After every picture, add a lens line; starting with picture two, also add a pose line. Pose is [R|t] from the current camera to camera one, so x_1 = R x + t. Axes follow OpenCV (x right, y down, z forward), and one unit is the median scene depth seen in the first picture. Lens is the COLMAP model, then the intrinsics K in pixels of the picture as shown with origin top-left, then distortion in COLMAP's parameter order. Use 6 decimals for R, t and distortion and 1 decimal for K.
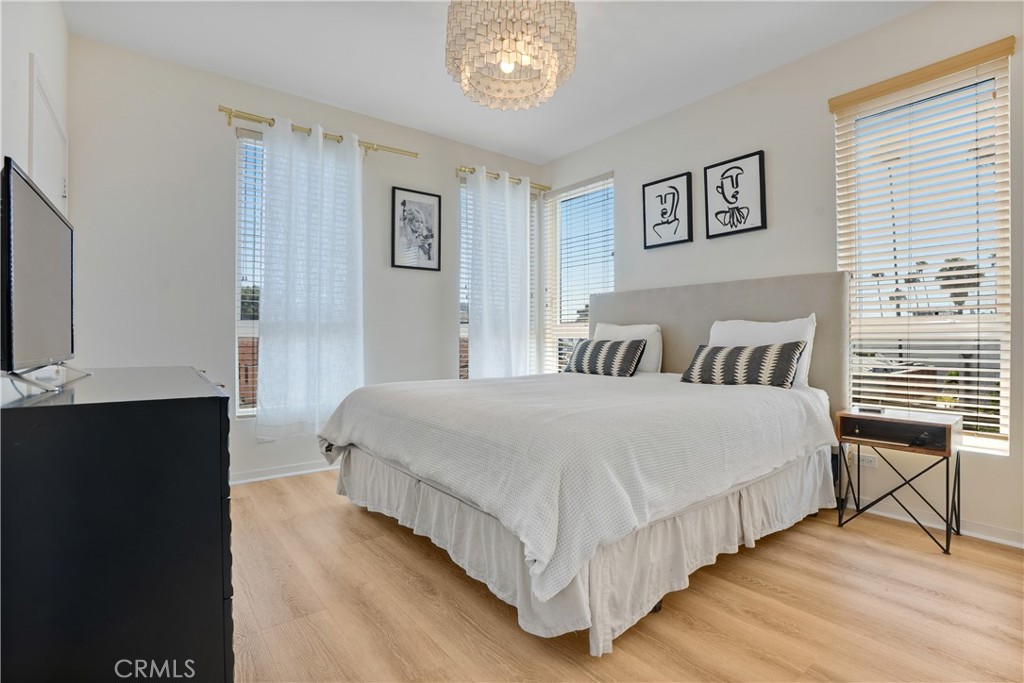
lens RADIAL K [[481.6, 0, 512.0], [0, 481.6, 341.5], [0, 0, 1]] dist [-0.045627, 0.001168]
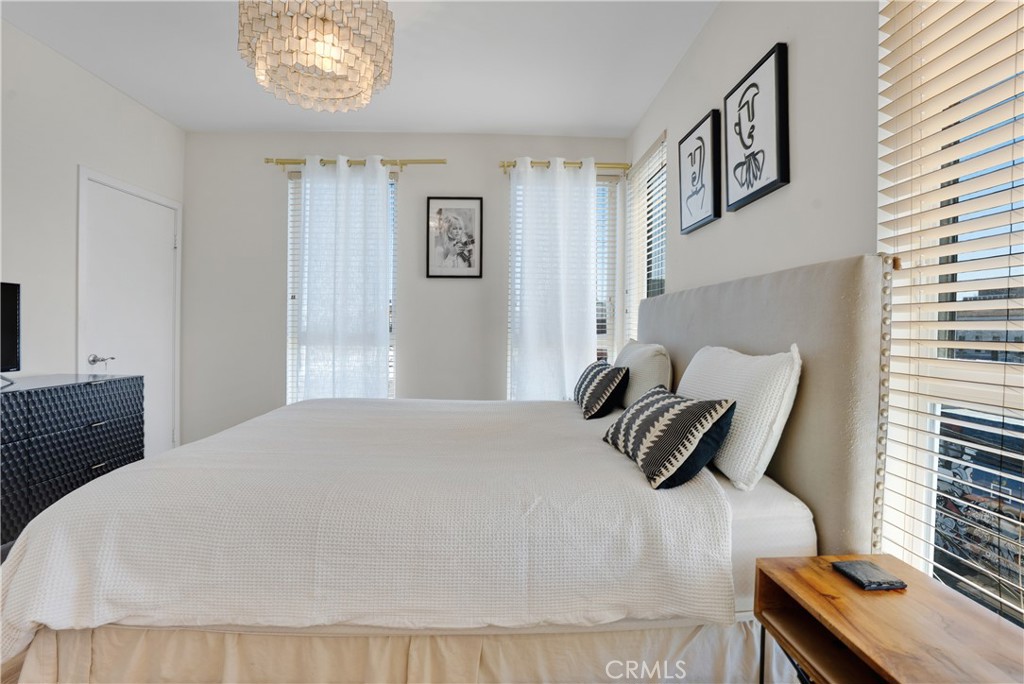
lens RADIAL K [[477.6, 0, 512.0], [0, 477.6, 342.0], [0, 0, 1]] dist [-0.072042, 0.028577]
pose [[0.808079, 0.029185, -0.588351, 0.484524], [-0.019040, 0.999544, 0.023432, -0.047434], [0.588767, -0.007733, 0.808266, 0.299715]]
